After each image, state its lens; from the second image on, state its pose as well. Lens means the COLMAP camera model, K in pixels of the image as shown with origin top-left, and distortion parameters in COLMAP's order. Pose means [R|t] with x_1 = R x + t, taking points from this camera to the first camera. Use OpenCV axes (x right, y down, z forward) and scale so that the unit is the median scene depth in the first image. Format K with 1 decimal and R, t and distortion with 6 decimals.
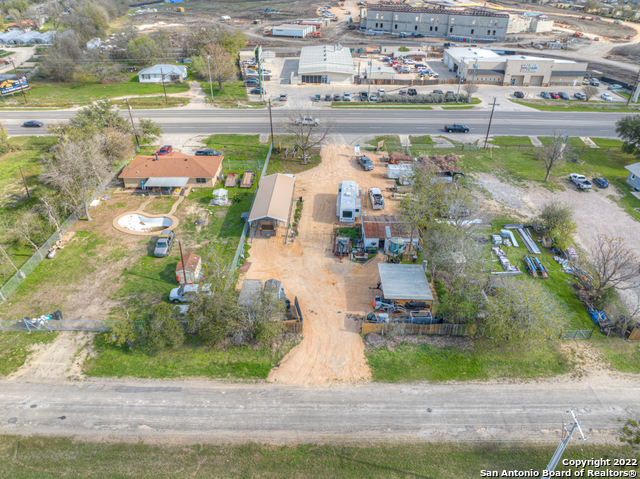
lens RADIAL K [[450.8, 0, 320.0], [0, 450.8, 239.5], [0, 0, 1]] dist [-0.059010, 0.037511]
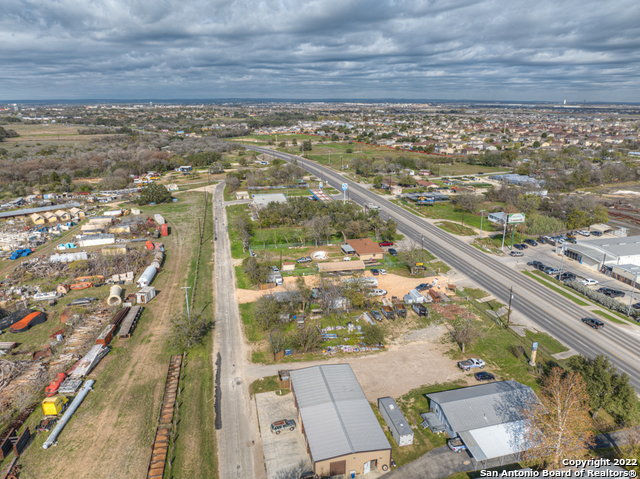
lens RADIAL K [[450.1, 0, 321.2], [0, 450.1, 240.0], [0, 0, 1]] dist [-0.041199, 0.004765]
pose [[0.232702, 0.282623, -0.930577, 1.772882], [-0.532896, 0.837472, 0.121090, -0.397402], [0.813555, 0.467723, 0.345490, 0.200541]]
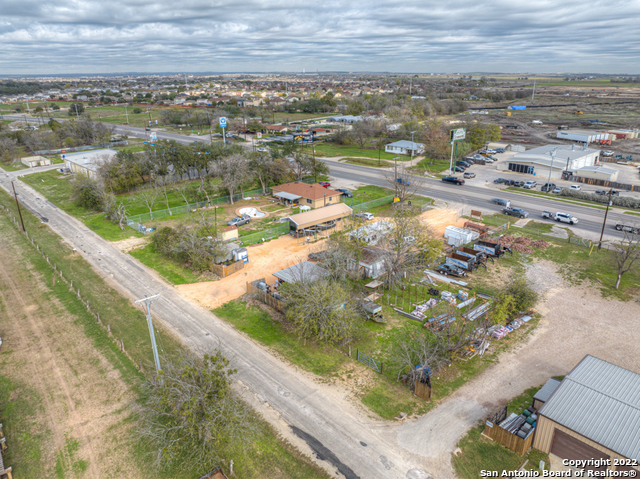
lens RADIAL K [[450.1, 0, 321.2], [0, 450.1, 240.0], [0, 0, 1]] dist [-0.041199, 0.004765]
pose [[0.692180, 0.242550, -0.679747, 0.818163], [-0.387578, 0.919428, -0.066594, 0.056736], [0.608827, 0.309550, 0.730417, 0.106543]]
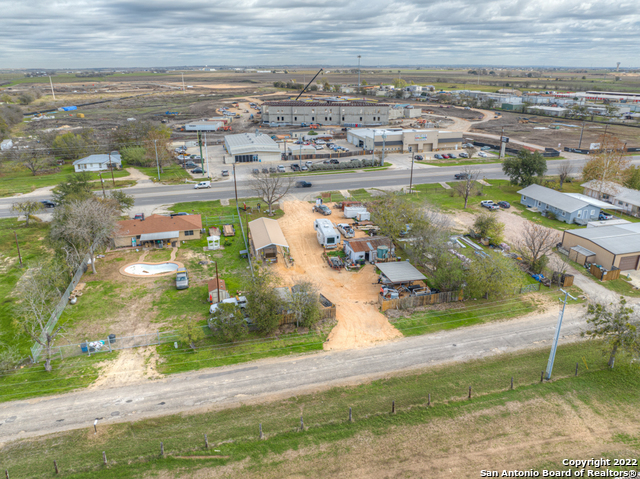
lens RADIAL K [[442.7, 0, 321.0], [0, 442.7, 266.6], [0, 0, 1]] dist [-0.029446, -0.003380]
pose [[0.964550, -0.118293, 0.235903, -0.260099], [0.152461, 0.979422, -0.132246, 0.170262], [-0.215404, 0.163524, 0.962736, -0.125551]]
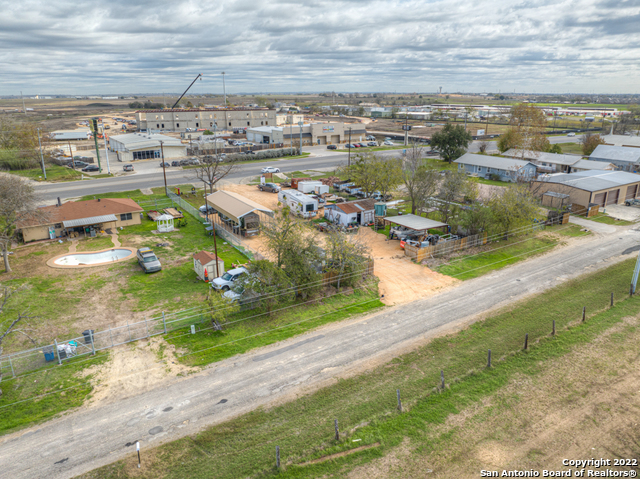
lens RADIAL K [[433.6, 0, 321.3], [0, 433.6, 281.7], [0, 0, 1]] dist [-0.028715, -0.001685]
pose [[0.834814, -0.229238, 0.500536, -0.470946], [0.309597, 0.947281, -0.082518, 0.202872], [-0.455232, 0.223851, 0.861774, 0.170764]]
